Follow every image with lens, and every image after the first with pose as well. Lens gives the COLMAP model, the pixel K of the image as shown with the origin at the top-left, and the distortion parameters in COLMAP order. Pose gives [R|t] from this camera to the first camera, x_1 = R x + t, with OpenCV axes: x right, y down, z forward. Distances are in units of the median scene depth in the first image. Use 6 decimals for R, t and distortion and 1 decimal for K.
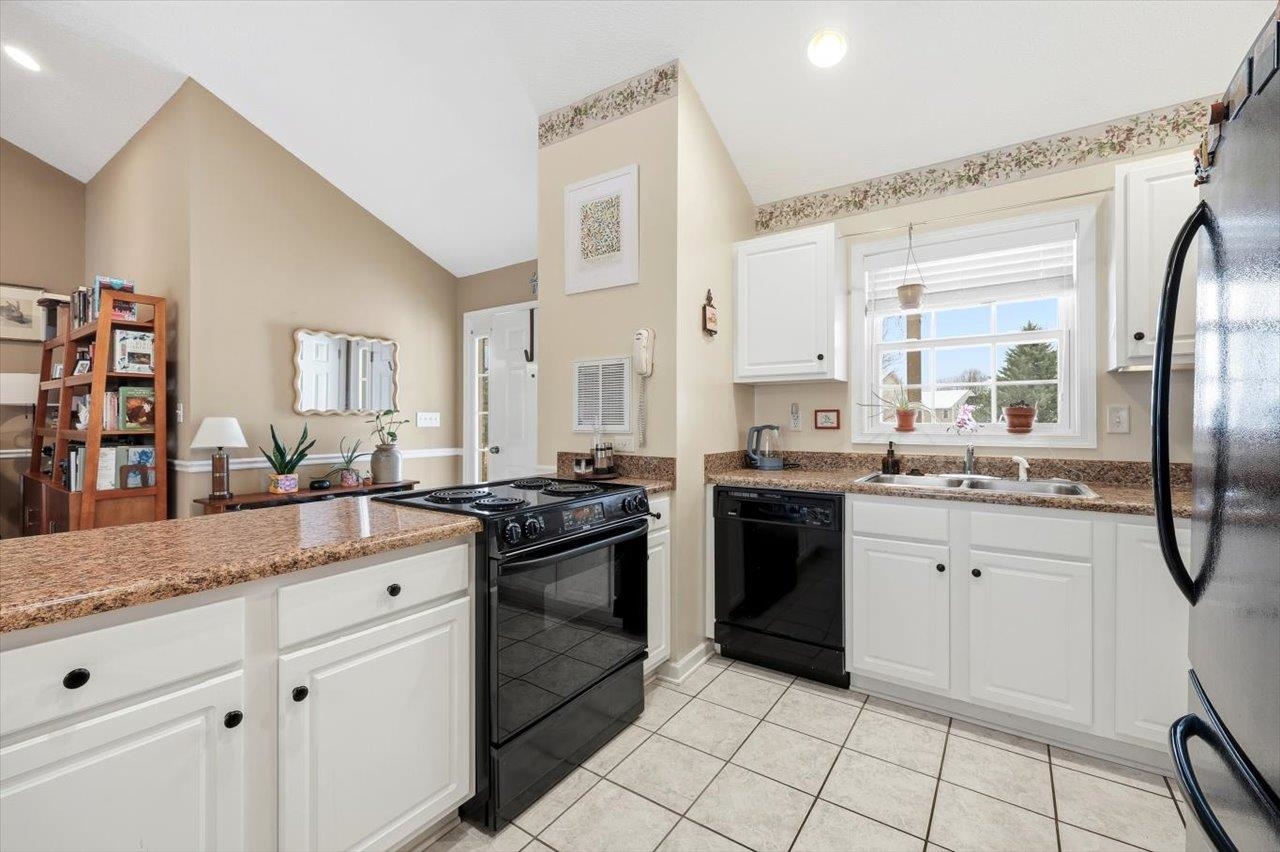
lens RADIAL K [[526.0, 0, 650.8], [0, 526.0, 421.5], [0, 0, 1]] dist [0.002326, -0.000607]
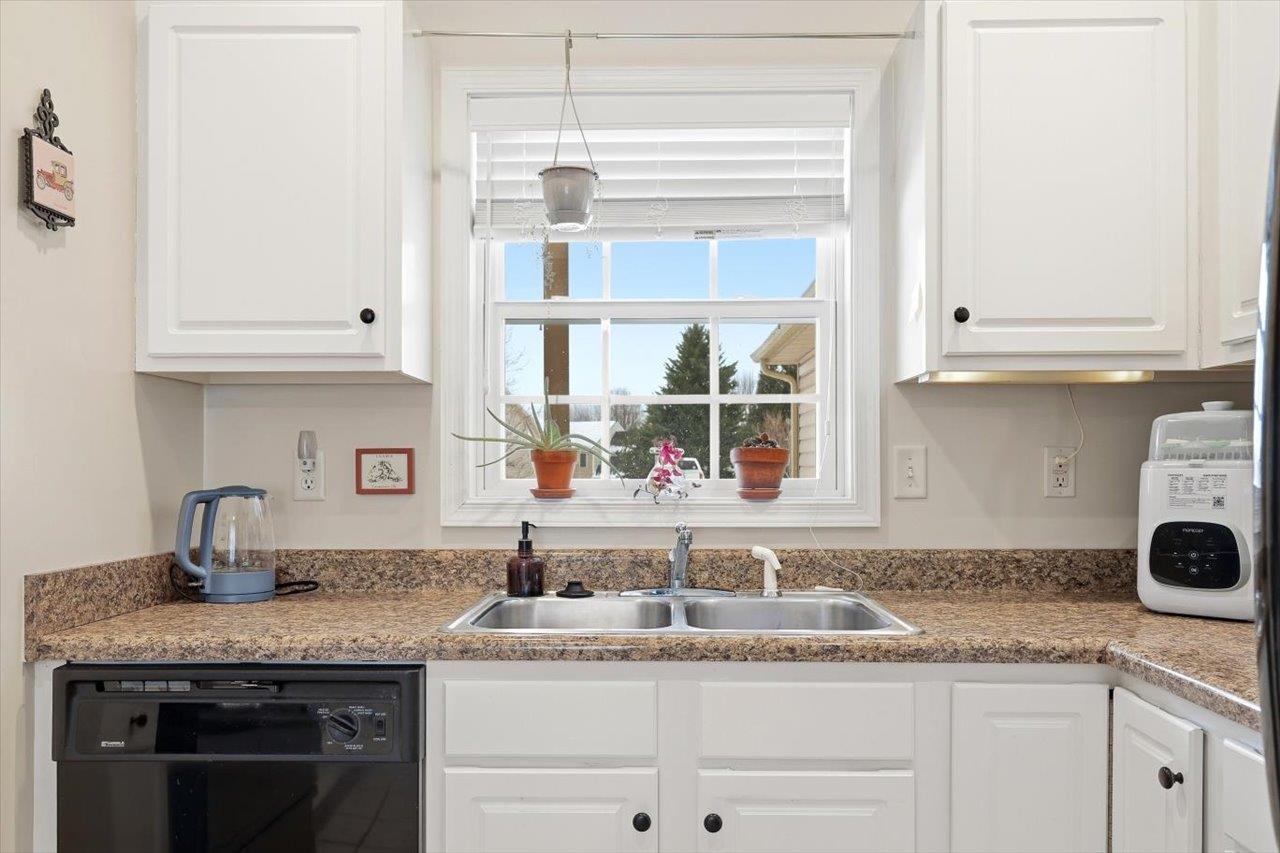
lens RADIAL K [[979.0, 0, 641.1], [0, 979.0, 461.5], [0, 0, 1]] dist [-0.010581, 0.007645]
pose [[0.840898, 0.005606, 0.541165, 0.091646], [0.000102, 0.999945, -0.010517, -0.003588], [-0.541194, 0.008898, 0.840851, 0.251984]]
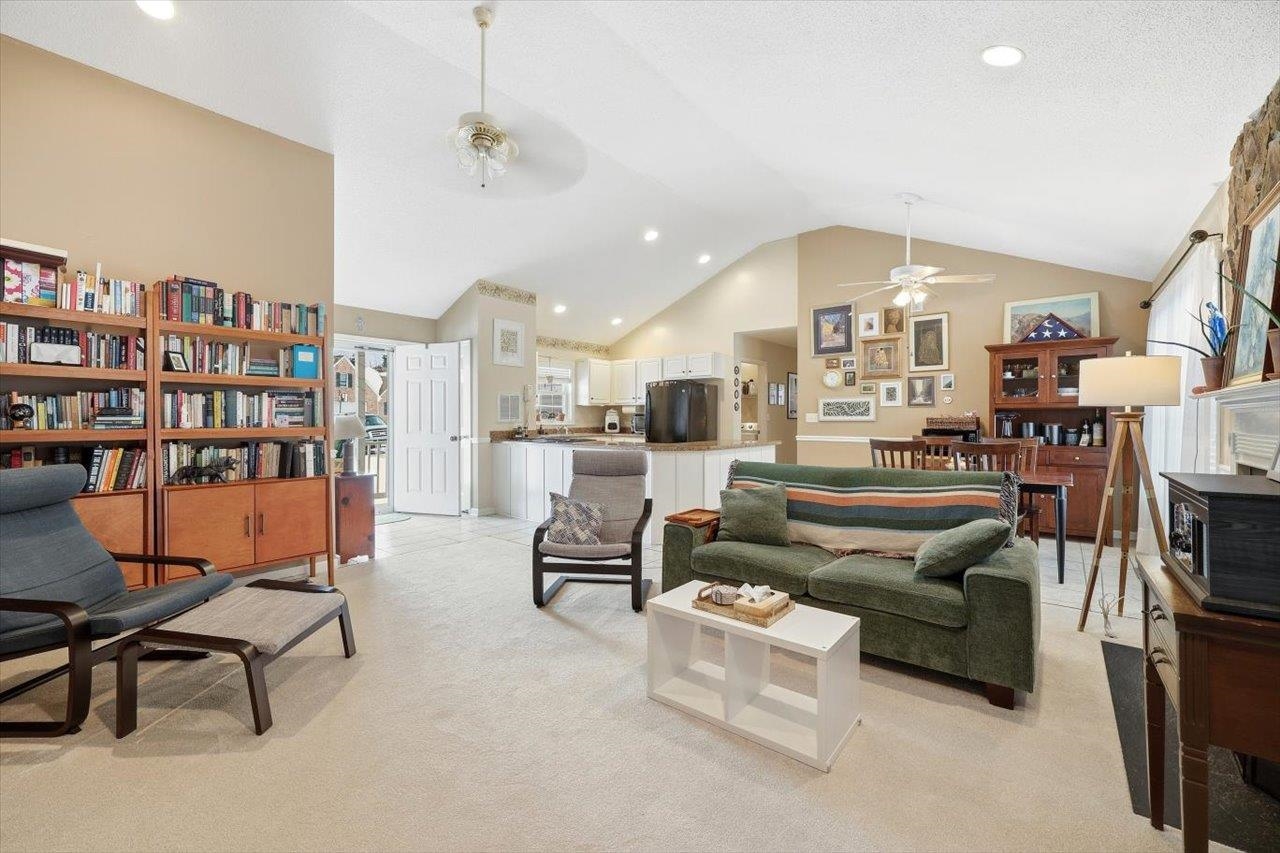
lens RADIAL K [[526.0, 0, 652.4], [0, 526.0, 416.6], [0, 0, 1]] dist [0.002326, -0.000607]
pose [[0.062400, 0.000375, 0.998051, -2.522630], [0.000261, 1.000000, -0.000392, -0.005514], [-0.998051, 0.000285, 0.062400, 0.153511]]
